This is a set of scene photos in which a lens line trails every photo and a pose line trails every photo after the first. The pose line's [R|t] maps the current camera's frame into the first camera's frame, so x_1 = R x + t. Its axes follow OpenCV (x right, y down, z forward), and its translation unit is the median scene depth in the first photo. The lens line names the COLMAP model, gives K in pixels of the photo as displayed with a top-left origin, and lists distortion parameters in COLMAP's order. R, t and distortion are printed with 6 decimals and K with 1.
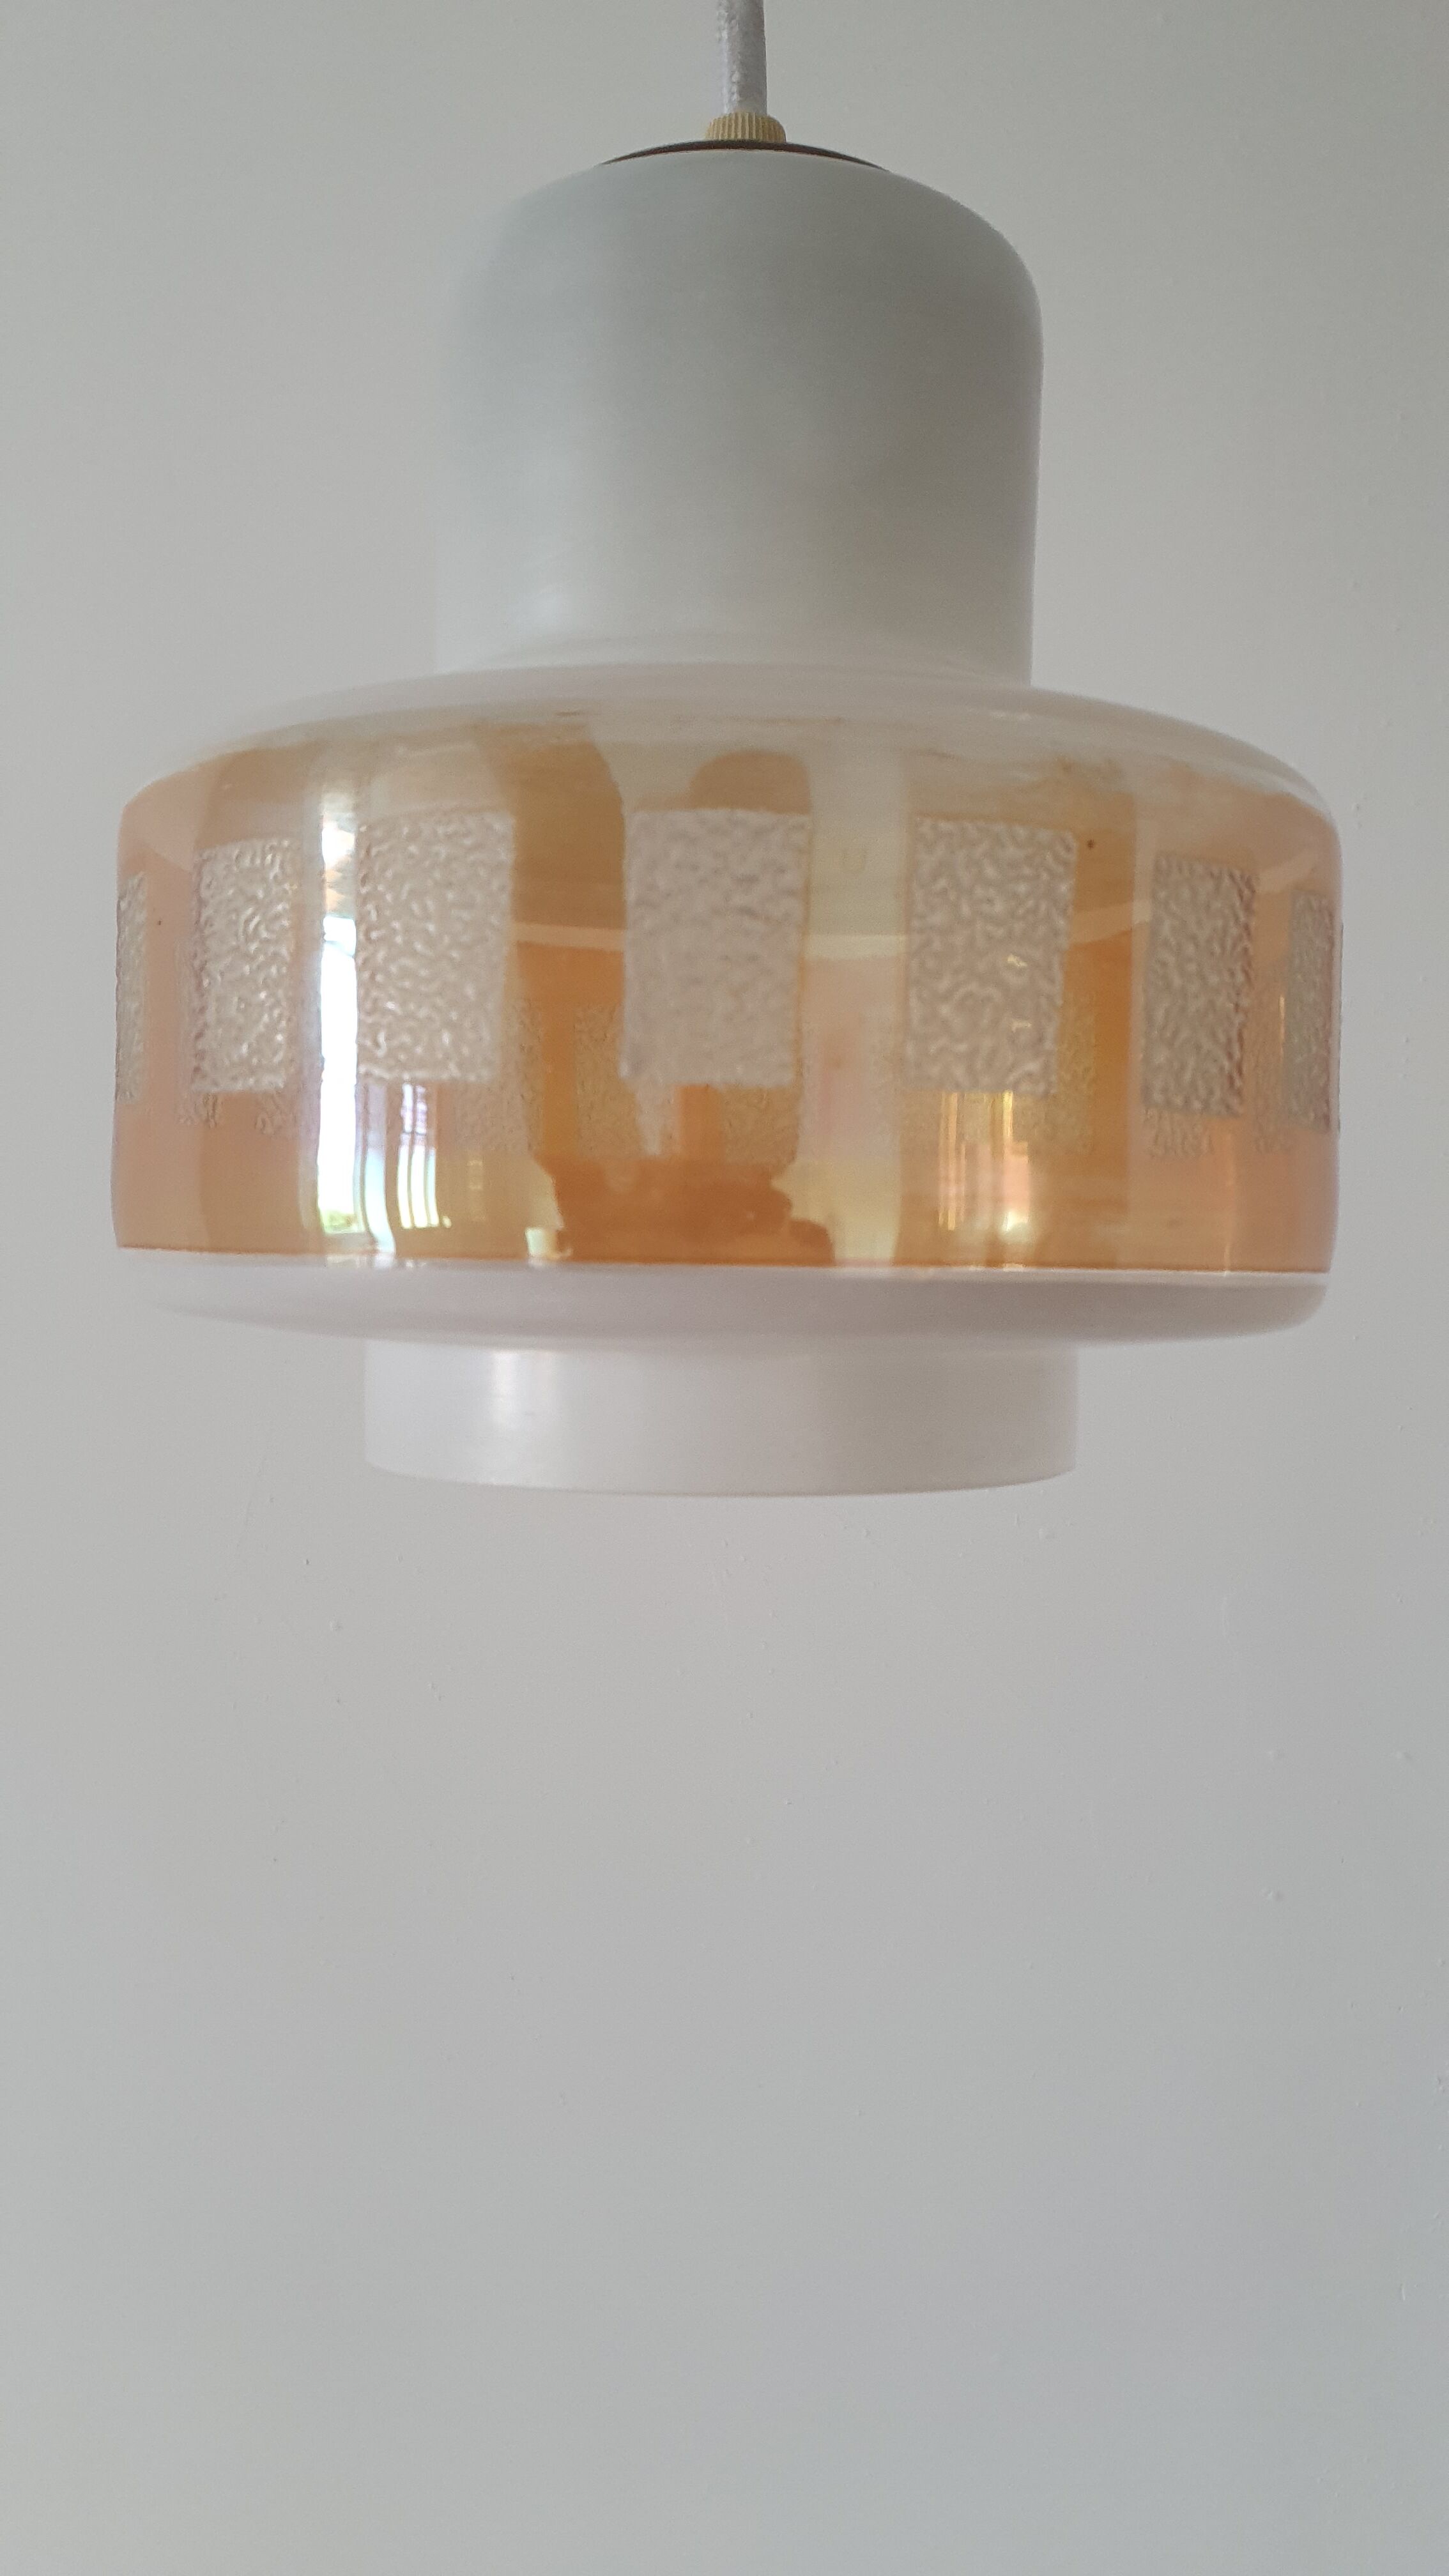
lens RADIAL K [[1910.9, 0, 724.5], [0, 1910.9, 1288.0], [0, 0, 1]] dist [0.053404, -0.001636]
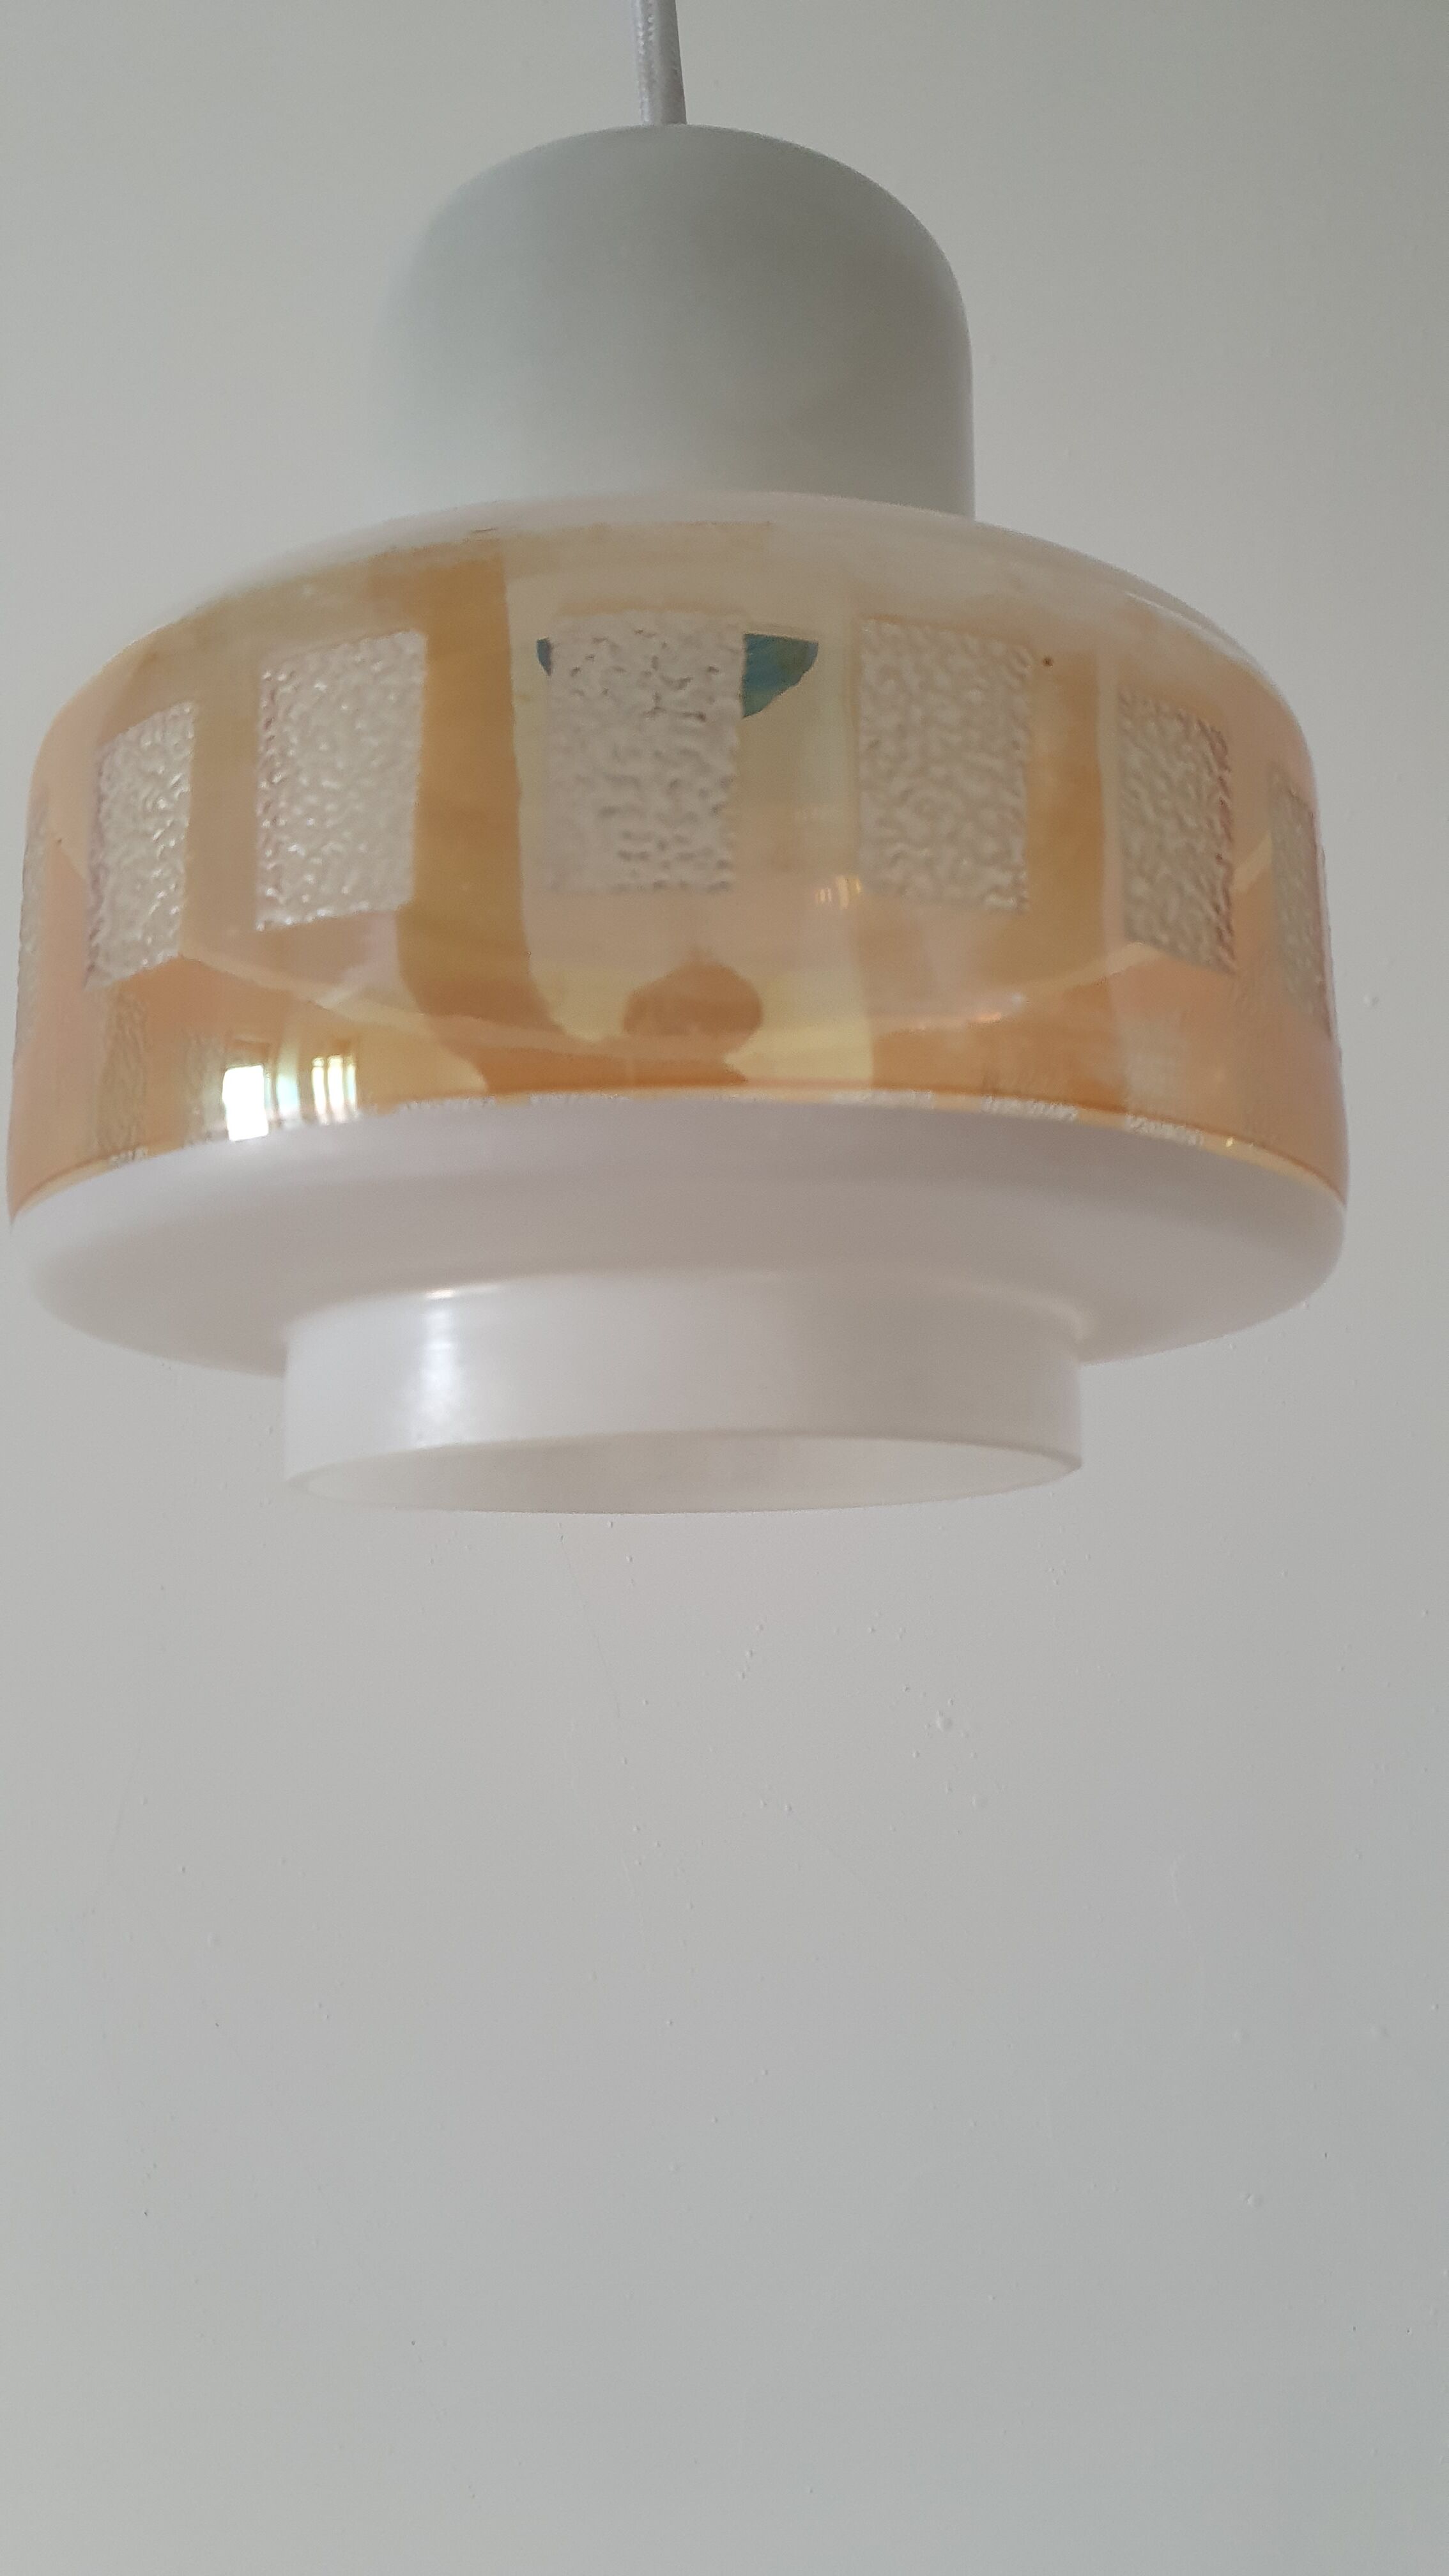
lens RADIAL K [[1910.9, 0, 724.5], [0, 1910.9, 1288.0], [0, 0, 1]] dist [0.053404, -0.001636]
pose [[0.999315, -0.036152, 0.007969, 0.014791], [0.037017, 0.978487, -0.202963, 0.242262], [-0.000460, 0.203119, 0.979154, 0.140475]]
